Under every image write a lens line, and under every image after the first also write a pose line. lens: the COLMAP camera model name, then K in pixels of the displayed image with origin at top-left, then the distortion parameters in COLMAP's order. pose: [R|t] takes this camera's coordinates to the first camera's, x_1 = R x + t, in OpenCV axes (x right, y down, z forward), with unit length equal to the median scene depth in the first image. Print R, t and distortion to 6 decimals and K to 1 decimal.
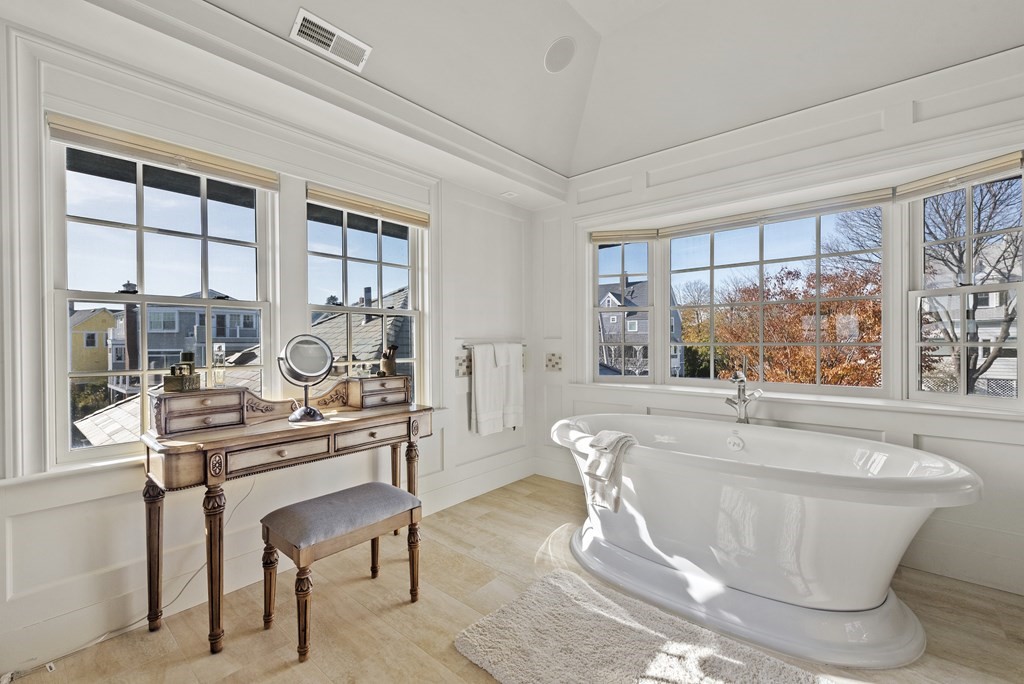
lens RADIAL K [[432.4, 0, 509.3], [0, 432.4, 342.5], [0, 0, 1]] dist [0.008639, -0.003806]
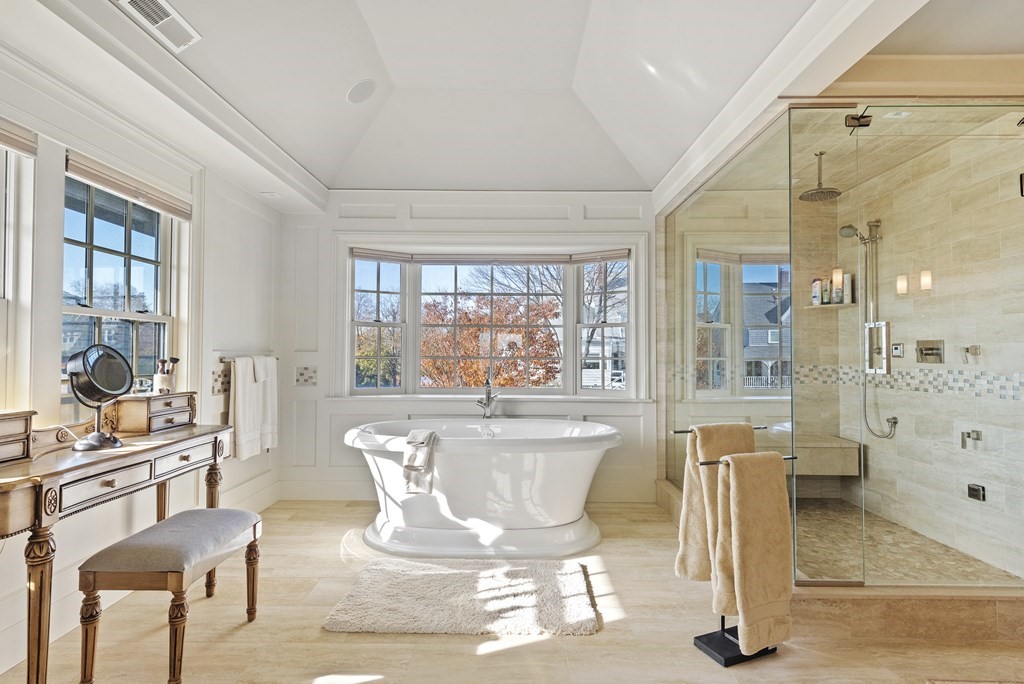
lens RADIAL K [[496.0, 0, 511.9], [0, 496.0, 343.7], [0, 0, 1]] dist [0.018381, -0.006727]
pose [[0.763035, 0.021976, 0.645983, -0.436039], [-0.005965, 0.999619, -0.026960, 0.000936], [-0.646329, 0.016718, 0.762875, -0.210590]]
